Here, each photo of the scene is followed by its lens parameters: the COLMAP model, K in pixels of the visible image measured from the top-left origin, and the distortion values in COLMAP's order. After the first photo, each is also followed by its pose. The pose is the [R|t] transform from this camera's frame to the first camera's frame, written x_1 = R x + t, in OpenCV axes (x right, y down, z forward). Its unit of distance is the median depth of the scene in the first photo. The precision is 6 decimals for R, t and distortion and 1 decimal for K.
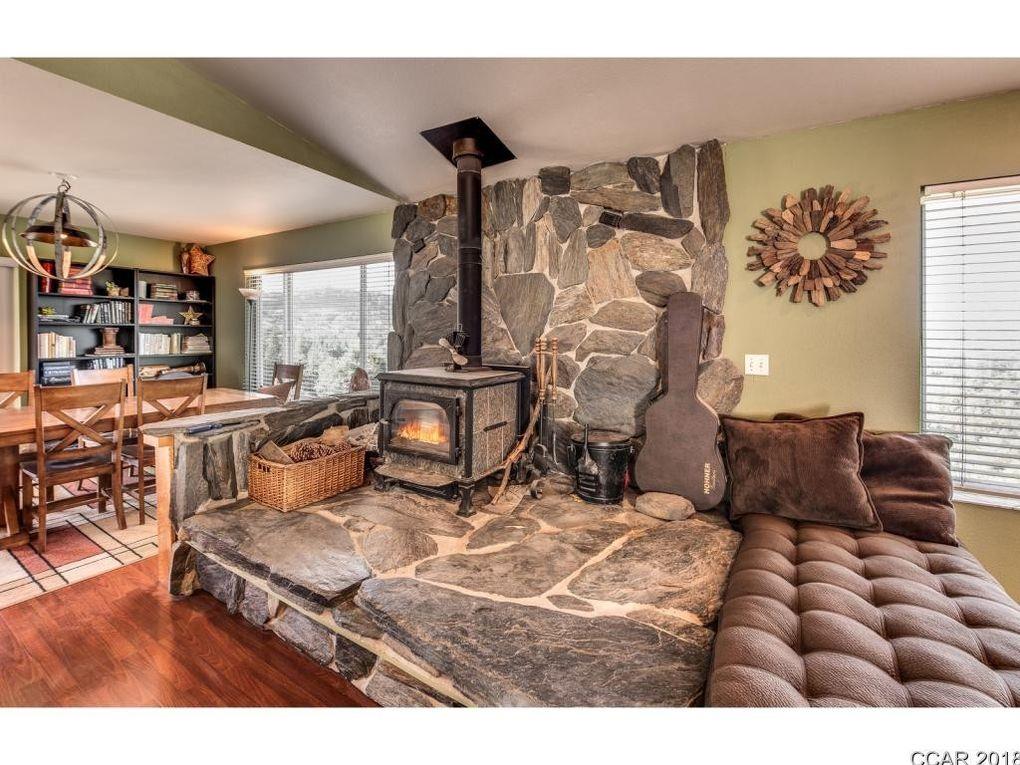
lens RADIAL K [[422.9, 0, 486.2], [0, 422.9, 338.6], [0, 0, 1]] dist [-0.000347, -0.000047]
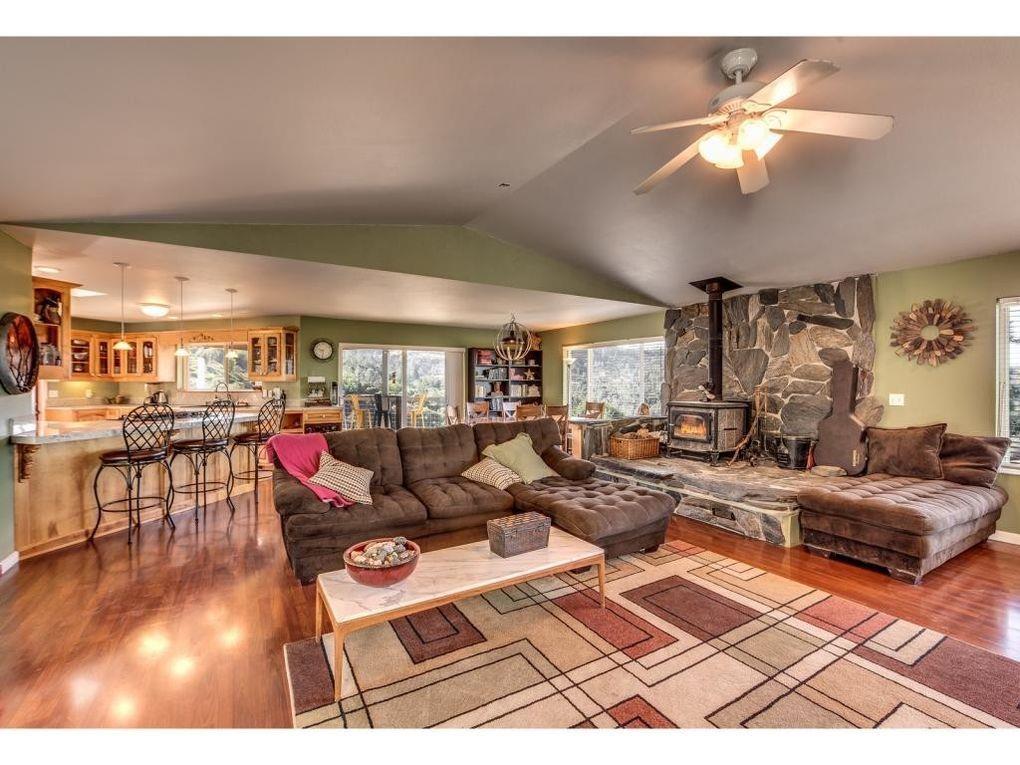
lens RADIAL K [[431.6, 0, 505.2], [0, 431.6, 389.0], [0, 0, 1]] dist [-0.007926, -0.000395]
pose [[0.889435, 0.000426, -0.457061, 0.005634], [-0.002845, 0.999985, -0.004604, 0.026895], [0.457052, 0.005395, 0.889424, -1.221974]]
